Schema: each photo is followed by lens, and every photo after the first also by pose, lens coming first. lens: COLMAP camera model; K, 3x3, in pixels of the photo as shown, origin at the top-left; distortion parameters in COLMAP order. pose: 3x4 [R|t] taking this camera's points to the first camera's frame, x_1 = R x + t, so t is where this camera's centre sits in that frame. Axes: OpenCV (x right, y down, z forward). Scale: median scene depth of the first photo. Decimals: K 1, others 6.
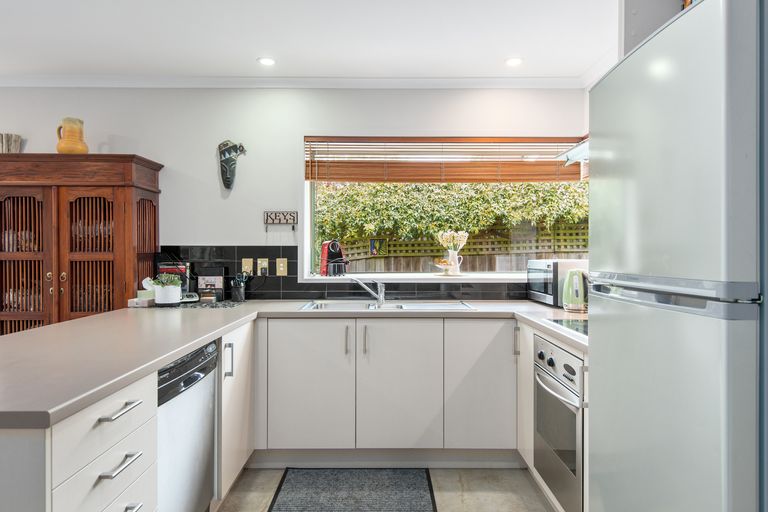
lens RADIAL K [[484.0, 0, 383.0], [0, 484.0, 260.6], [0, 0, 1]] dist [0.048283, 0.000978]
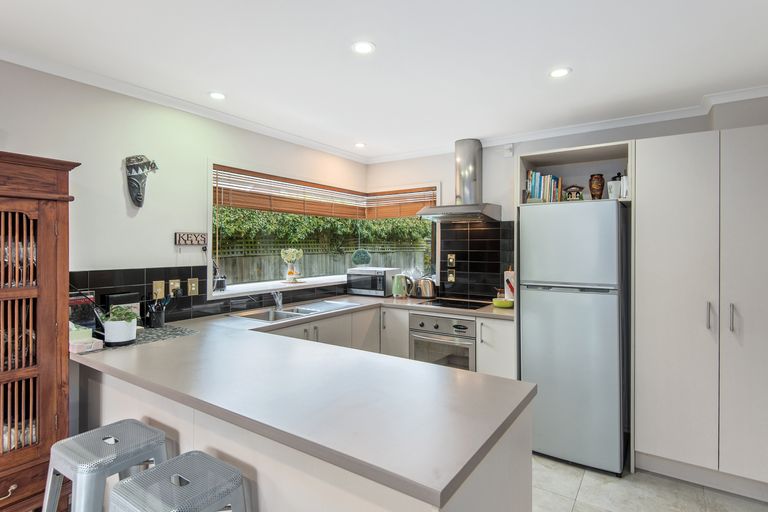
lens RADIAL K [[405.9, 0, 385.3], [0, 405.9, 247.7], [0, 0, 1]] dist [-0.001876, -0.000835]
pose [[0.537668, -0.003616, 0.843149, -0.714057], [0.013193, 0.999904, -0.004124, -0.060603], [-0.843053, 0.013341, 0.537665, 0.193573]]
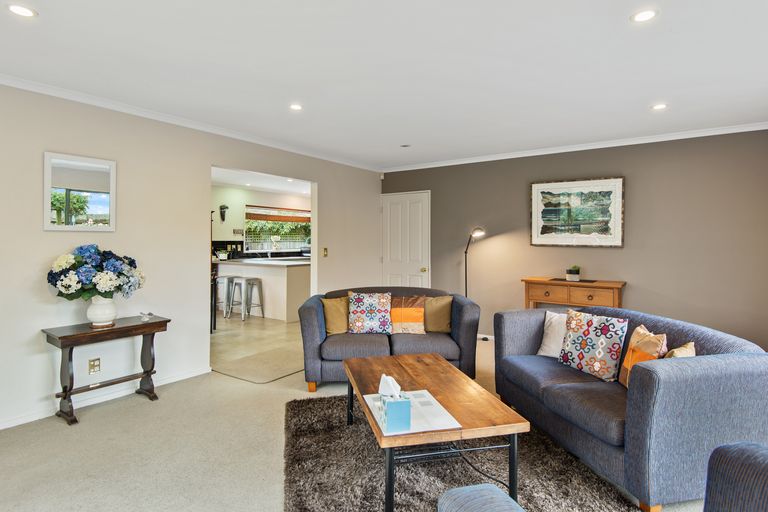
lens RADIAL K [[420.3, 0, 384.9], [0, 420.3, 249.9], [0, 0, 1]] dist [0.000085, -0.000005]
pose [[0.550228, -0.014649, 0.834886, -1.879463], [0.007009, 0.999892, 0.012925, -0.001401], [-0.834985, -0.001260, 0.550272, -1.177111]]
